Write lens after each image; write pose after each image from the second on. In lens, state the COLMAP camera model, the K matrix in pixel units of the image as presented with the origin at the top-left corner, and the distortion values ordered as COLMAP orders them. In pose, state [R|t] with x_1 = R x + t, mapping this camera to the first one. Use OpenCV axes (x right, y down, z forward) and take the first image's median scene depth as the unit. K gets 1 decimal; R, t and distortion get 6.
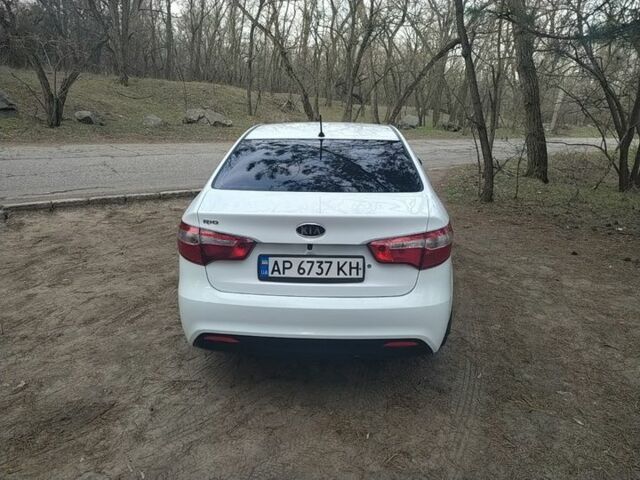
lens RADIAL K [[475.3, 0, 323.5], [0, 475.3, 242.6], [0, 0, 1]] dist [0.045479, -0.037470]
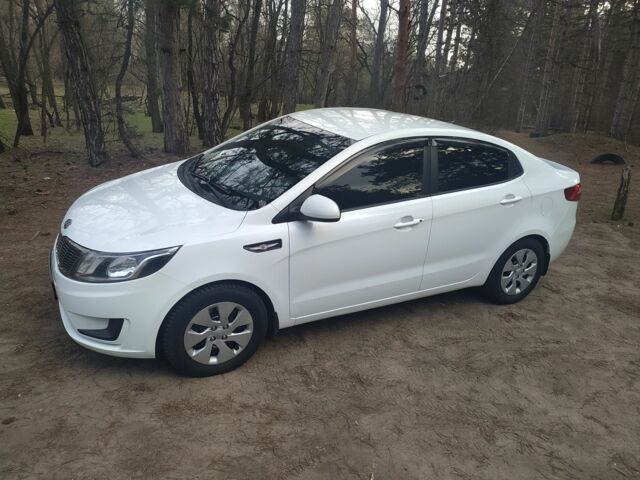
lens RADIAL K [[475.3, 0, 313.7], [0, 475.3, 238.7], [0, 0, 1]] dist [0.045479, -0.037470]
pose [[-0.495337, -0.364714, 0.788432, -1.298981], [0.150101, 0.858015, 0.491203, -0.891470], [-0.855635, 0.361655, -0.370263, 2.622002]]
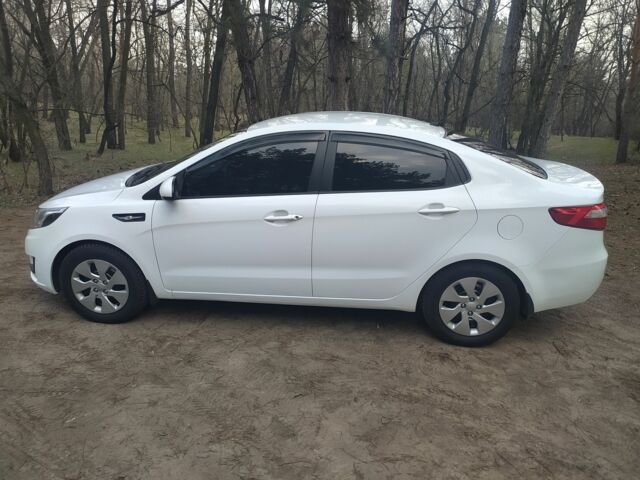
lens RADIAL K [[475.3, 0, 315.5], [0, 475.3, 236.2], [0, 0, 1]] dist [0.045479, -0.037470]
pose [[0.068404, -0.326196, 0.942824, -1.588196], [0.254903, 0.919385, 0.299593, -0.539297], [-0.964544, 0.219835, 0.146037, 1.595657]]
